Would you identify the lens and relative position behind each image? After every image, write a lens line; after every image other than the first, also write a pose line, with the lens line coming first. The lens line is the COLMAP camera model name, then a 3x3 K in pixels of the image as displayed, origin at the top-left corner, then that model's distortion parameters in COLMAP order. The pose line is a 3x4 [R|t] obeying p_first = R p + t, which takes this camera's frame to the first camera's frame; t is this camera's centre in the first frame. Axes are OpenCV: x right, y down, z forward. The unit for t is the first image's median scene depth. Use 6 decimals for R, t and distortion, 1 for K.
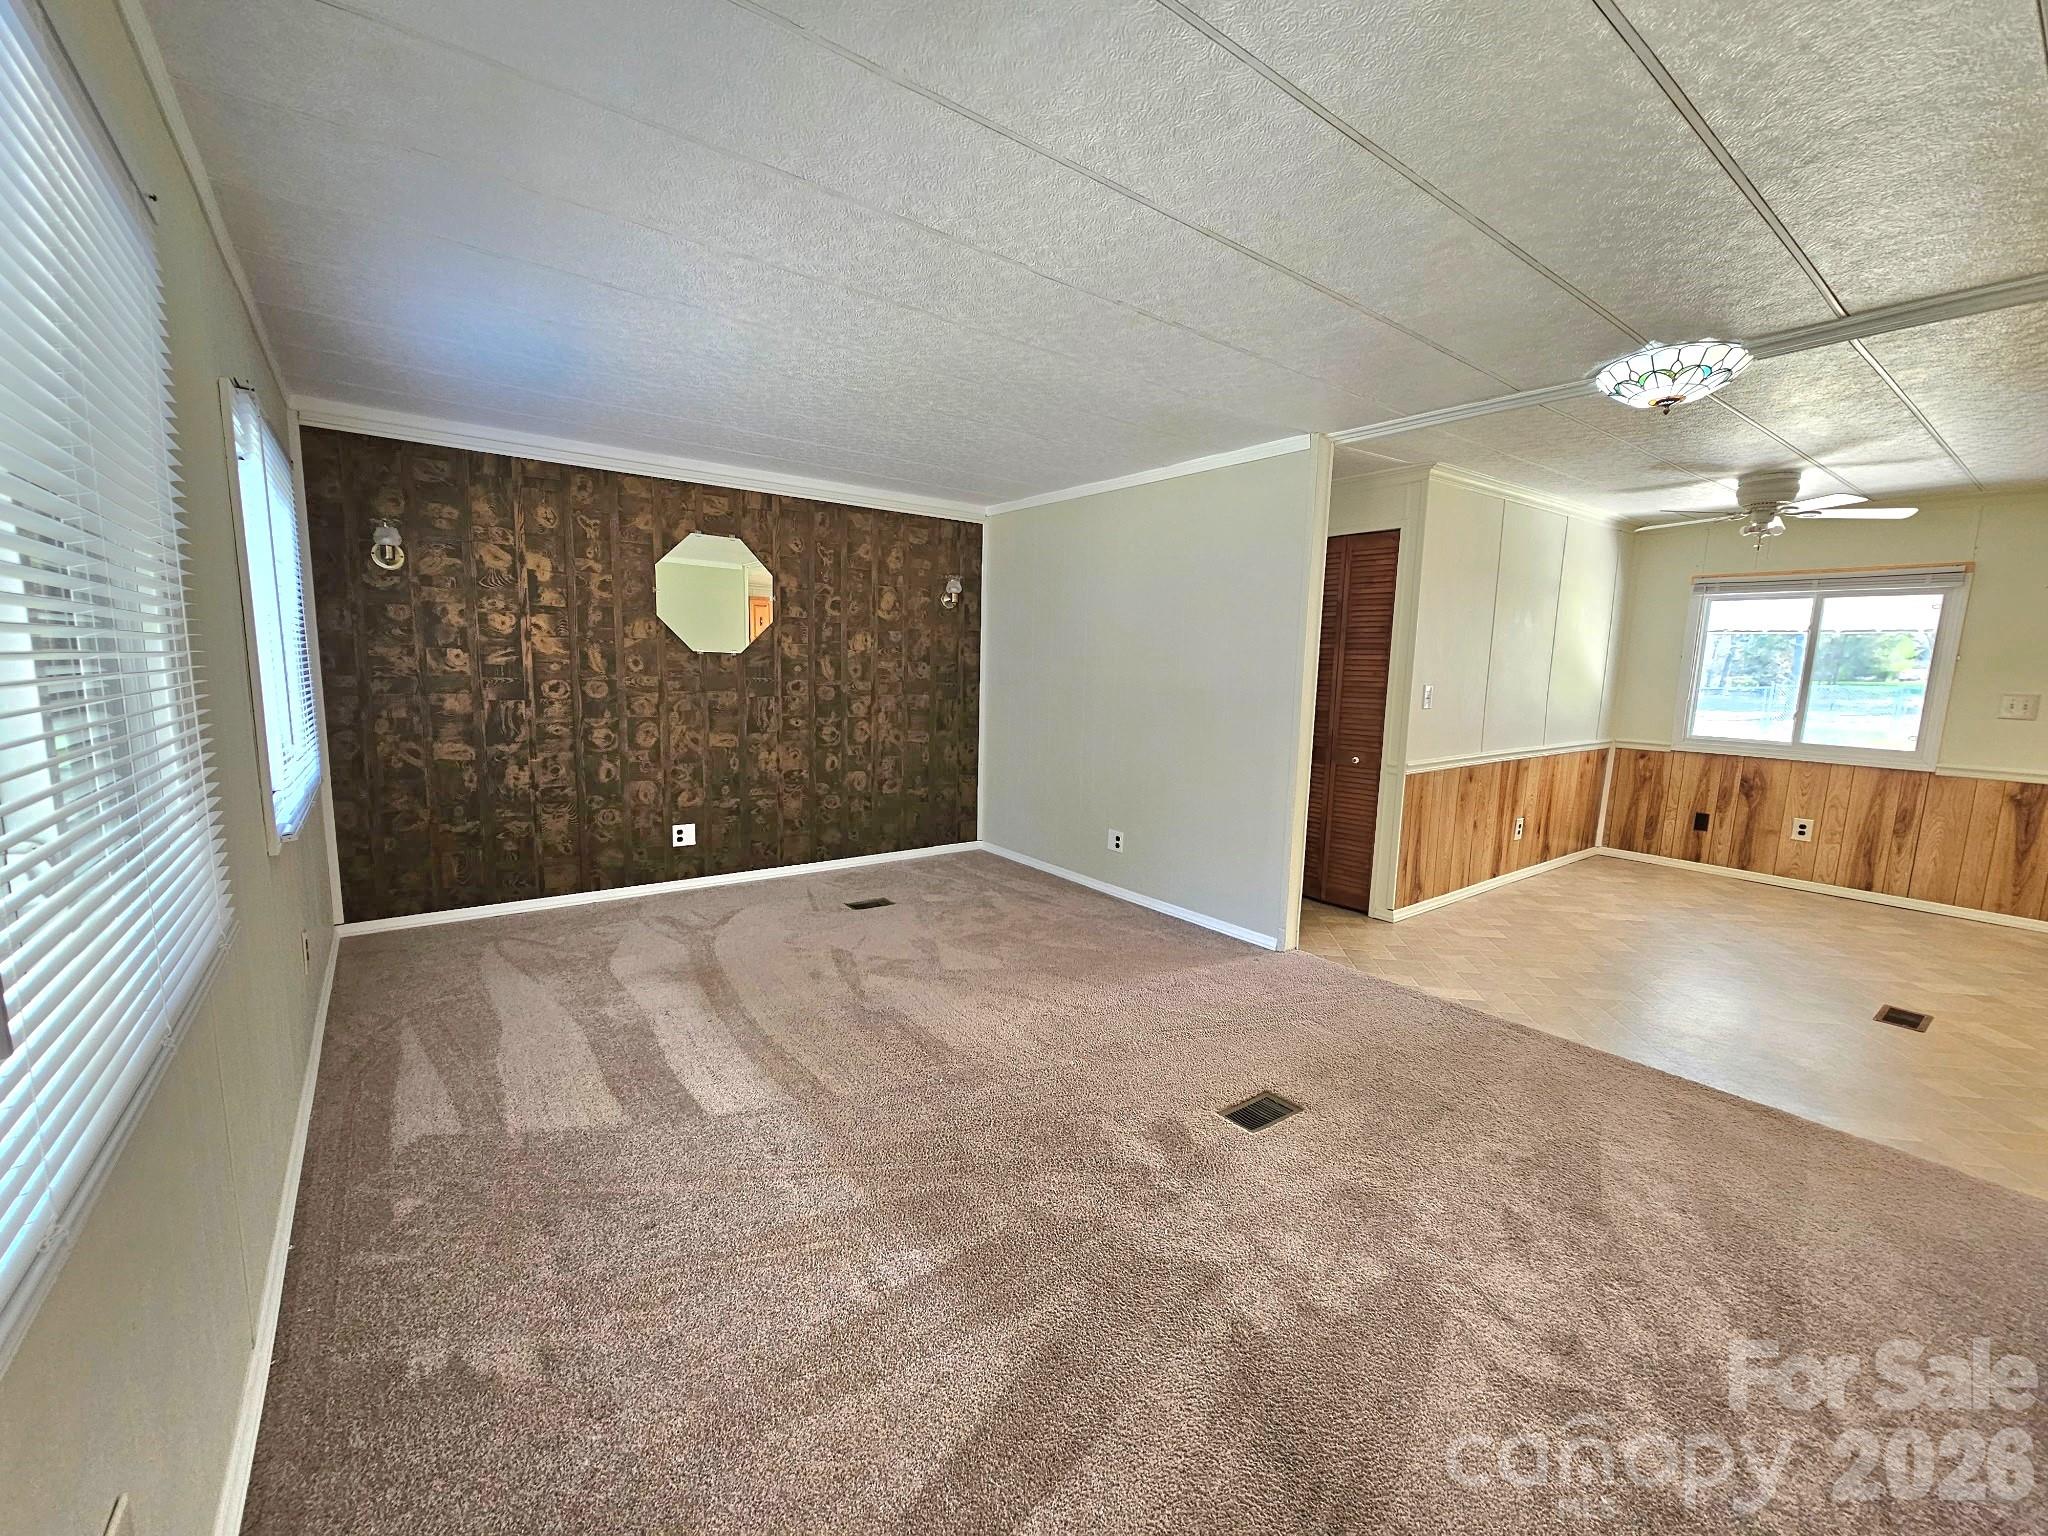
lens RADIAL K [[832.6, 0, 1030.6], [0, 832.6, 783.6], [0, 0, 1]] dist [-0.002807, -0.000029]
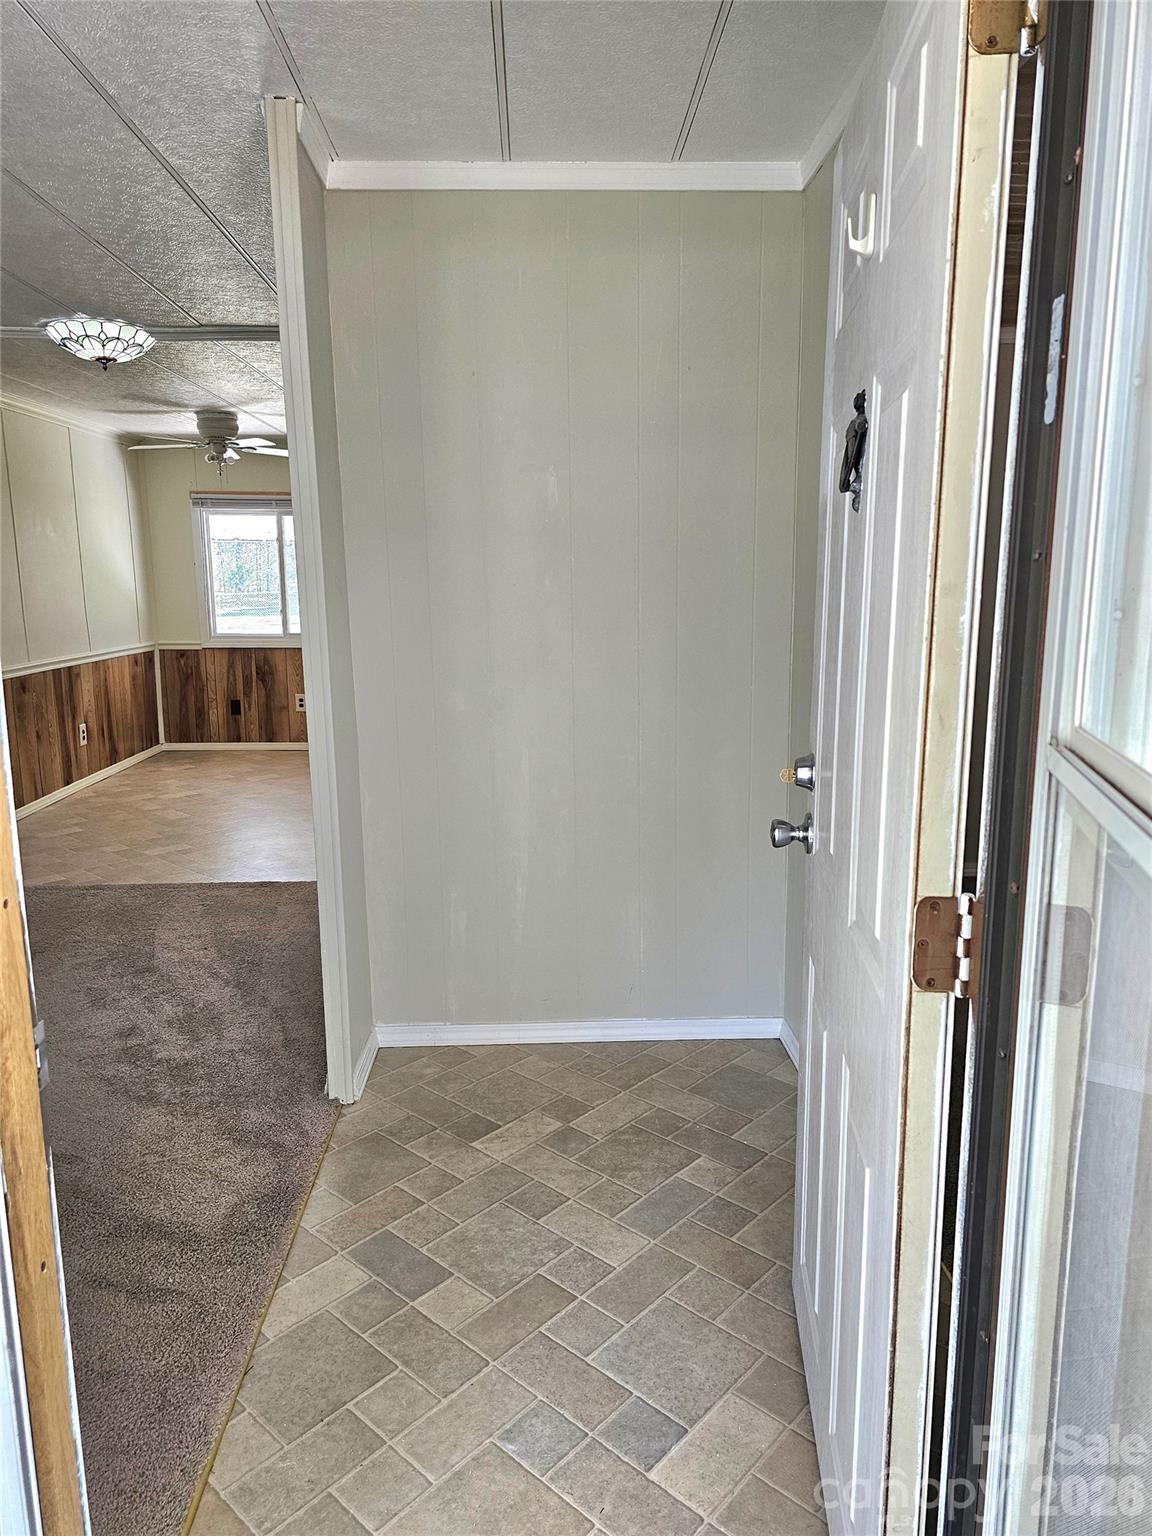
lens RADIAL K [[1022.1, 0, 566.8], [0, 1022.1, 768.9], [0, 0, 1]] dist [0.060053, -0.049405]
pose [[0.577002, -0.169406, 0.798981, -0.097362], [0.133613, 0.984652, 0.112282, 0.034333], [-0.805739, 0.041967, 0.590781, -0.240140]]
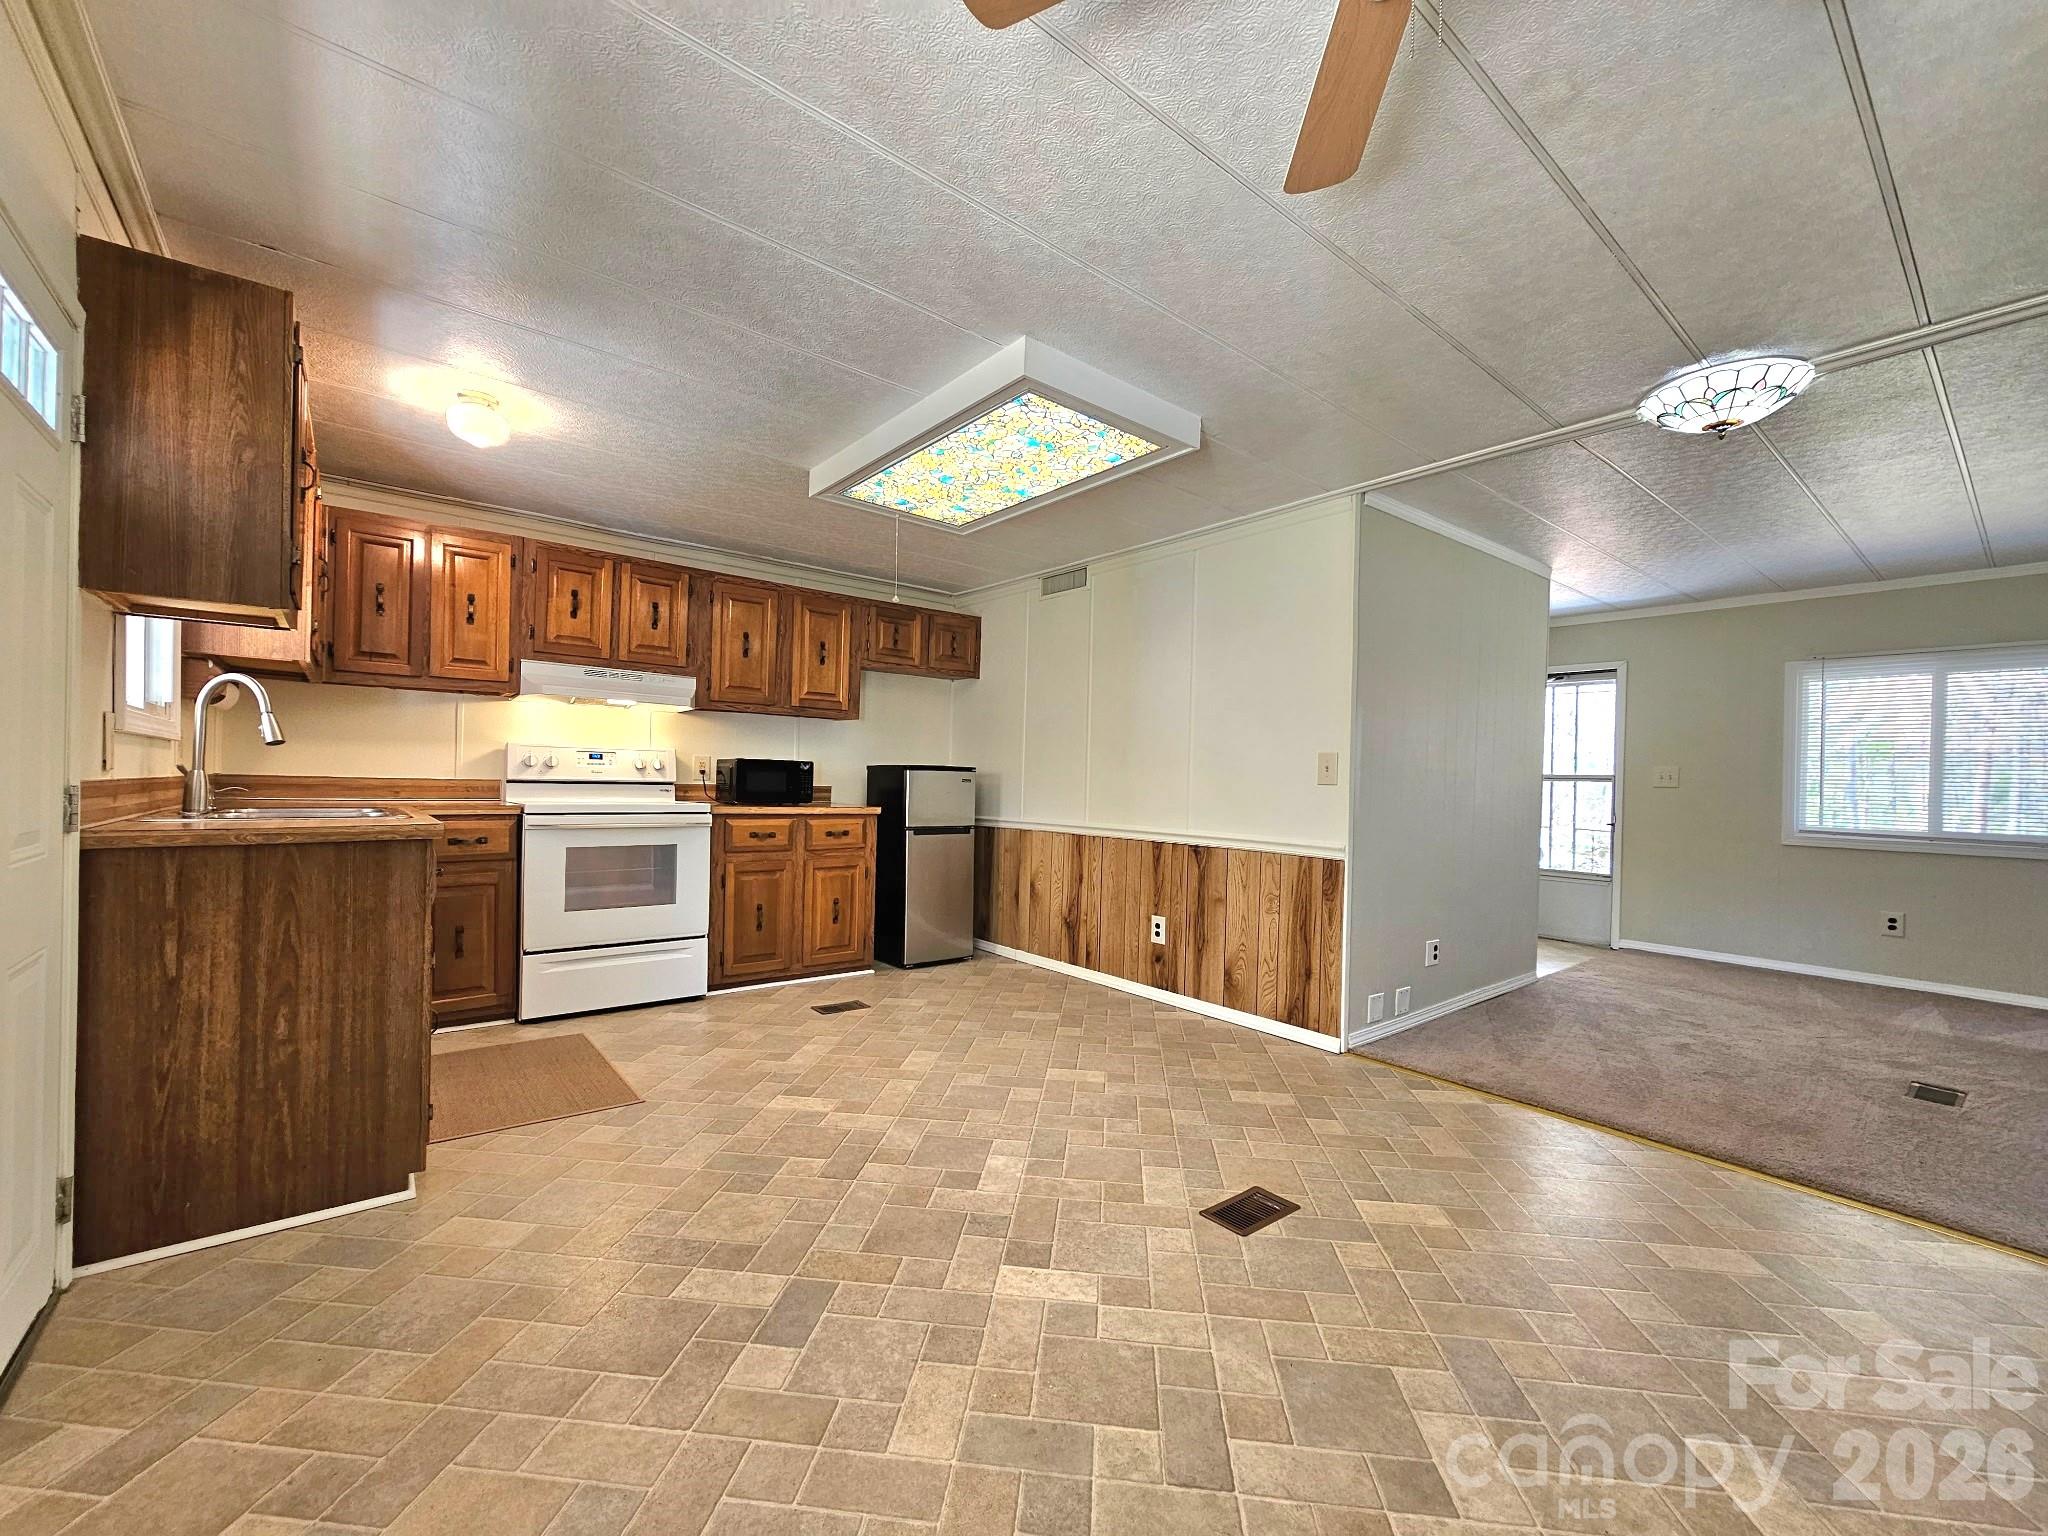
lens RADIAL K [[832.6, 0, 1028.6], [0, 832.6, 781.5], [0, 0, 1]] dist [-0.002807, -0.000029]
pose [[-0.998350, -0.048926, -0.030072, 0.816259], [-0.052788, 0.988020, 0.145018, -0.087295], [0.022617, 0.146366, -0.988972, 1.030537]]
